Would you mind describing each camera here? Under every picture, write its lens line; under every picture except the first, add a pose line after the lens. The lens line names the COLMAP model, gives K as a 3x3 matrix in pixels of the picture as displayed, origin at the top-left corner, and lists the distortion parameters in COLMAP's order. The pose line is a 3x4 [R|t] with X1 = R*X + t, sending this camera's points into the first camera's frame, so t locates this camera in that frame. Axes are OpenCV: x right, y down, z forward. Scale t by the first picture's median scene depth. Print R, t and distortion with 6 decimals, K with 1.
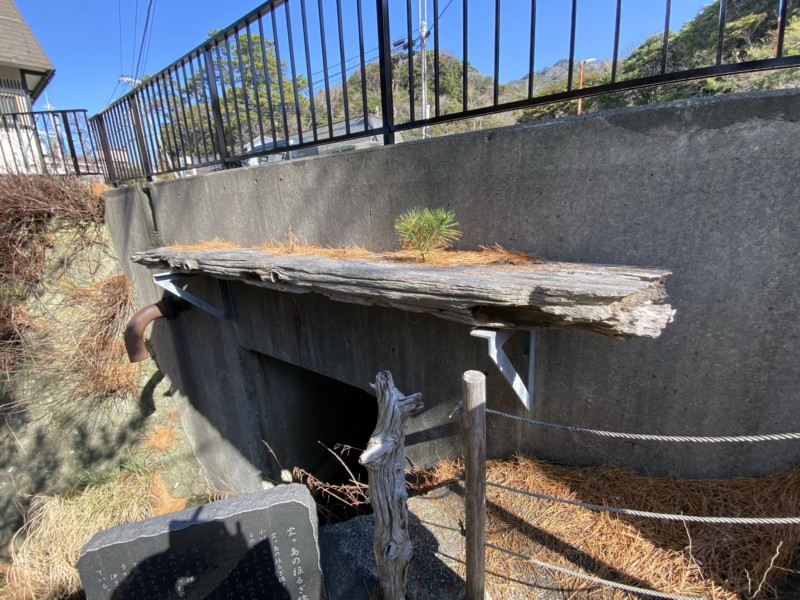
lens RADIAL K [[324.4, 0, 400.0], [0, 324.4, 300.0], [0, 0, 1]] dist [0.027810, -0.023025]
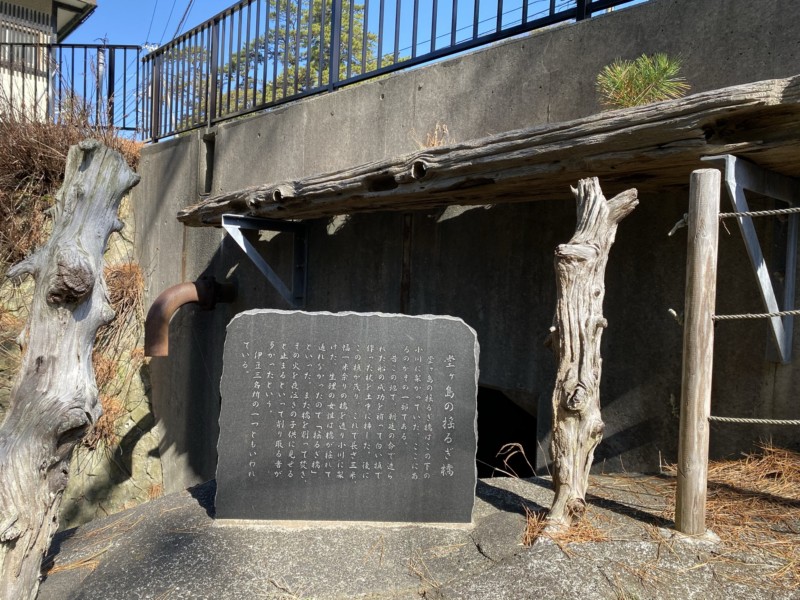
lens RADIAL K [[606.4, 0, 400.0], [0, 606.4, 300.0], [0, 0, 1]] dist [0.056375, -0.059603]
pose [[0.971488, 0.099211, -0.215332, -0.054060], [-0.144114, 0.968293, -0.204059, 0.332173], [0.188260, 0.229274, 0.954983, -0.190465]]
